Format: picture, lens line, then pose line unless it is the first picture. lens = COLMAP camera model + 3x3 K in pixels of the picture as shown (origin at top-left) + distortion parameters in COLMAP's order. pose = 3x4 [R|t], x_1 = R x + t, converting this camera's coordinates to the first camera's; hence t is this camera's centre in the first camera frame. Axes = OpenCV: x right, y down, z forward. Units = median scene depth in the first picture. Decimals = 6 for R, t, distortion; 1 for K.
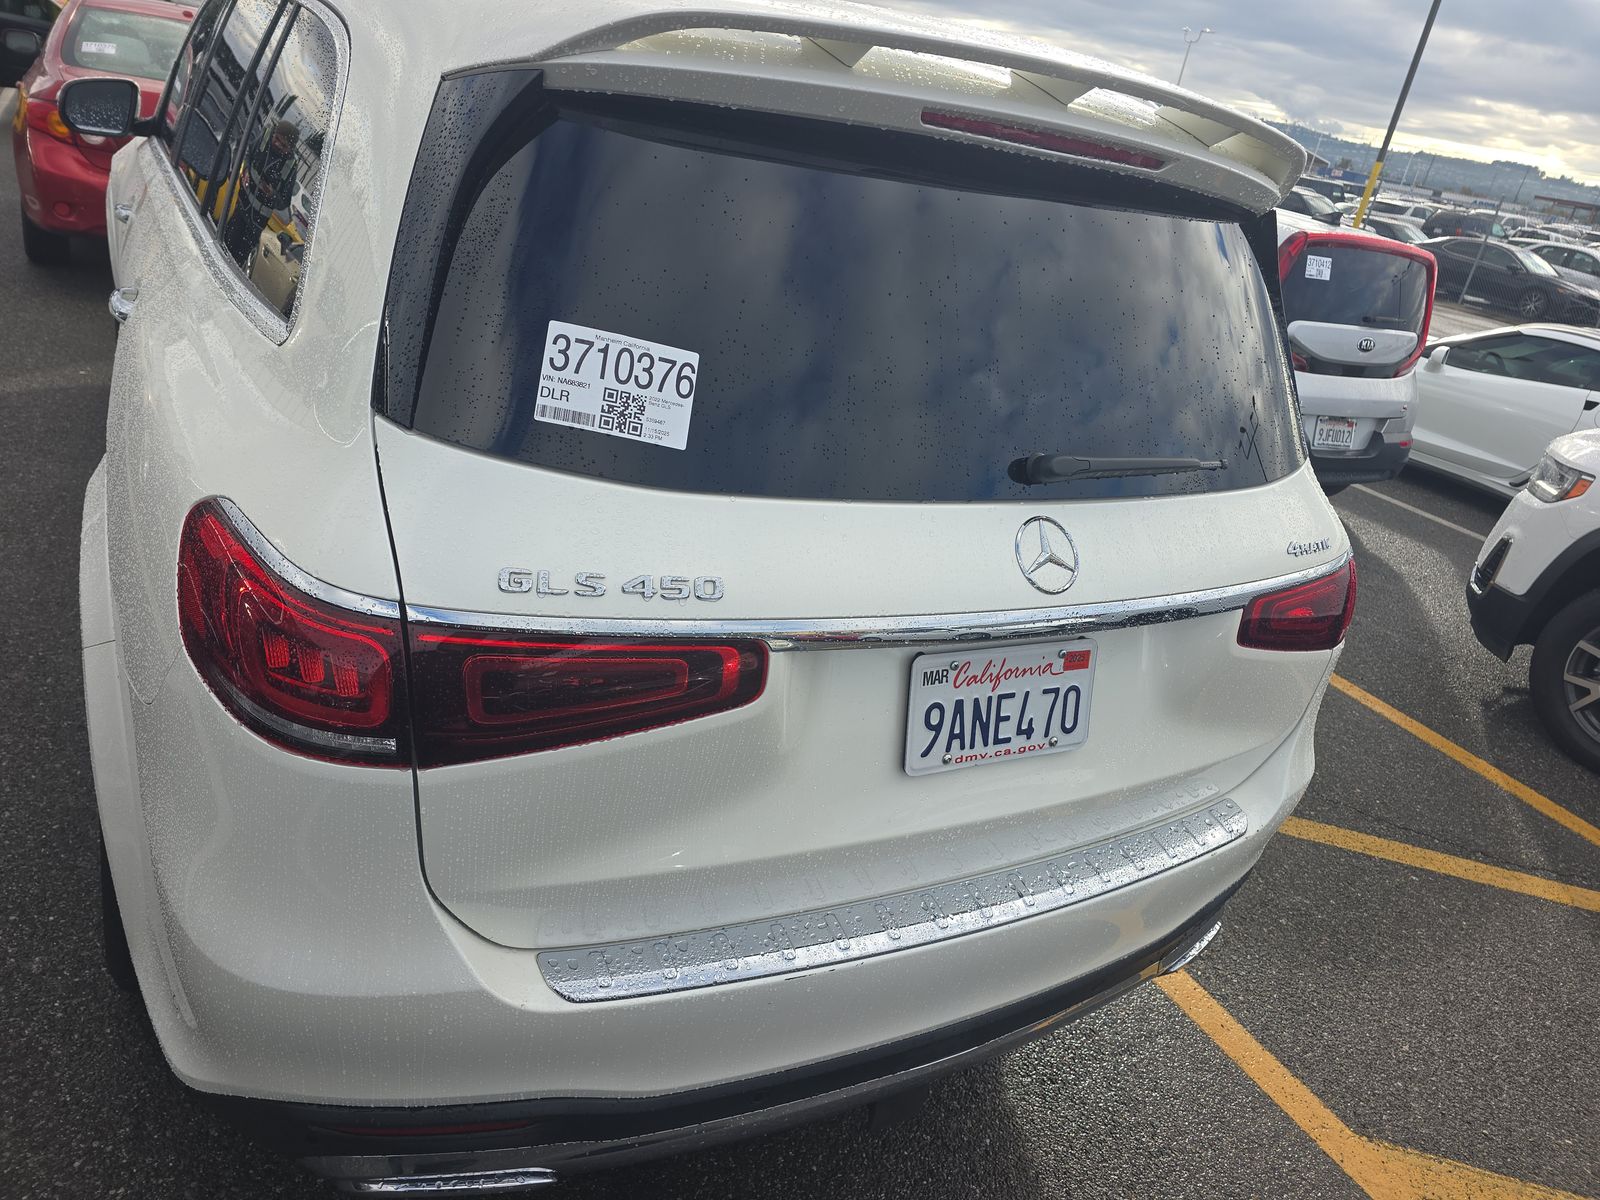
lens RADIAL K [[1094.8, 0, 800.0], [0, 1094.8, 600.0], [0, 0, 1]] dist [0.091709, -0.102535]
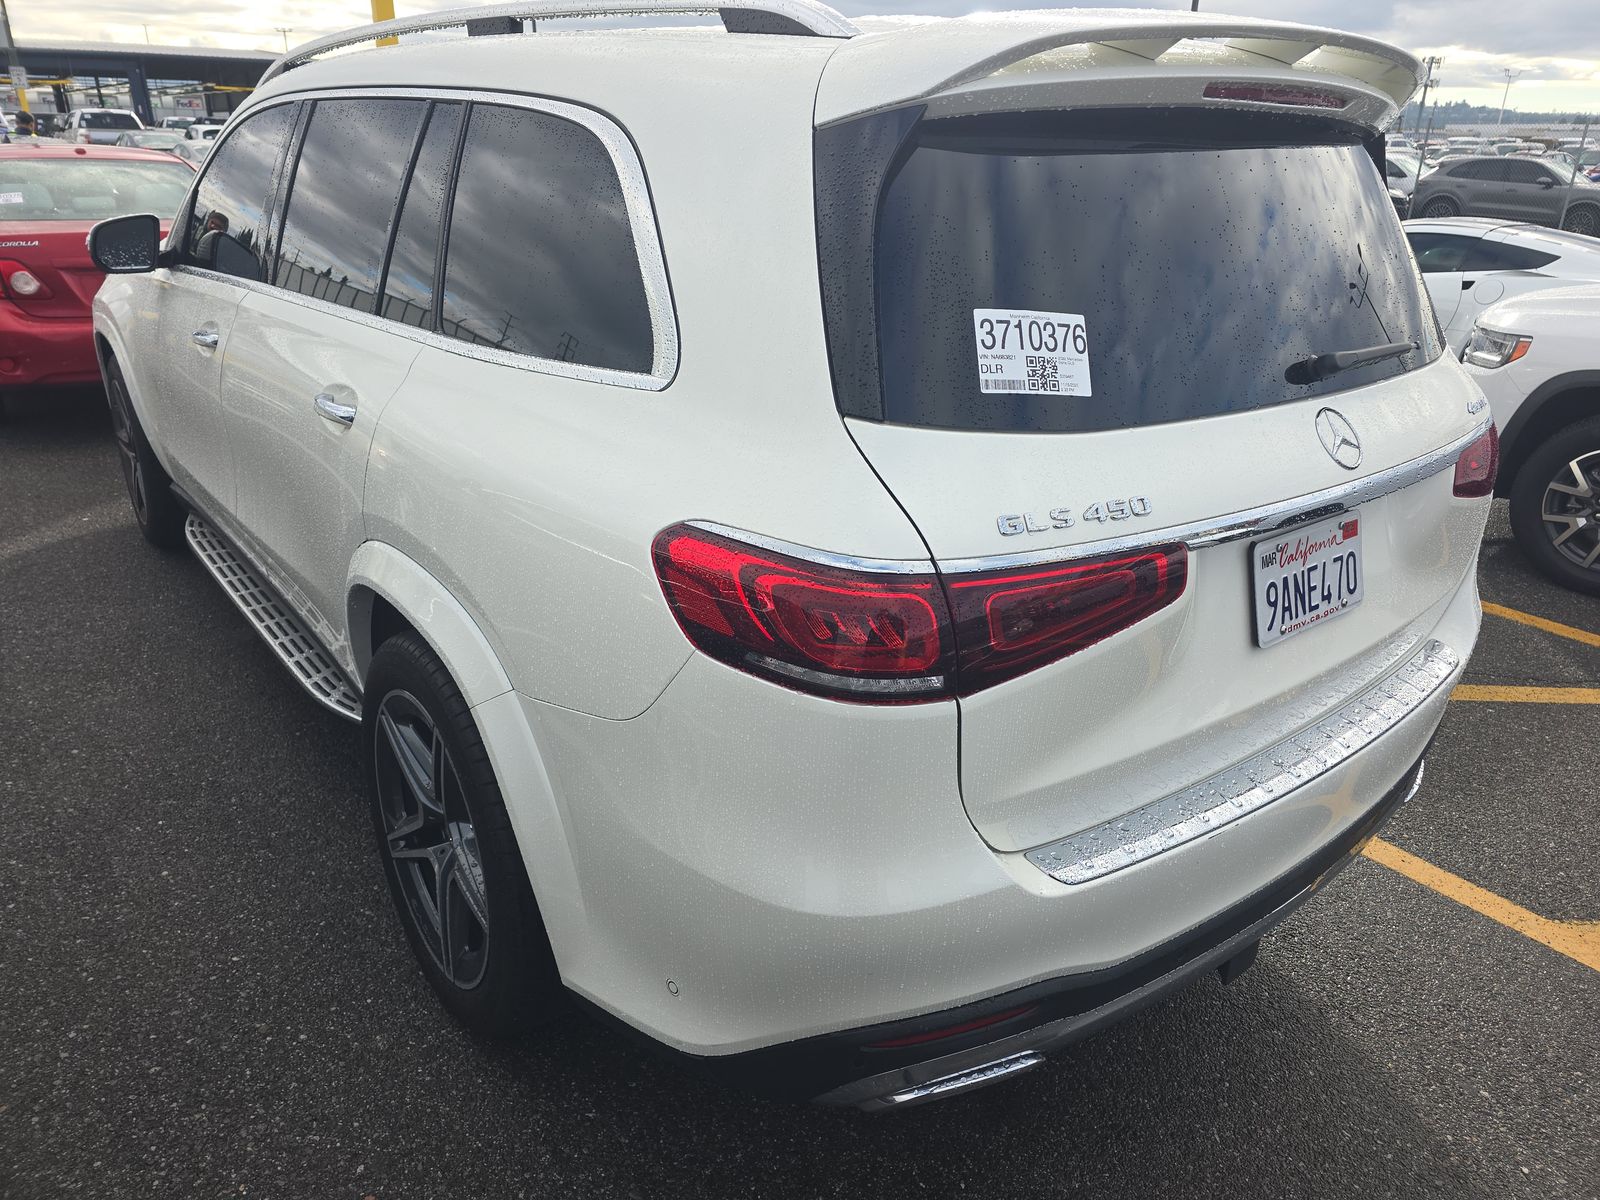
lens RADIAL K [[1094.8, 0, 800.0], [0, 1094.8, 600.0], [0, 0, 1]] dist [0.091709, -0.102535]
pose [[0.974157, -0.204990, 0.094855, -0.511957], [0.206843, 0.978323, -0.010031, 0.022178], [-0.090743, 0.029392, 0.995441, -0.132900]]
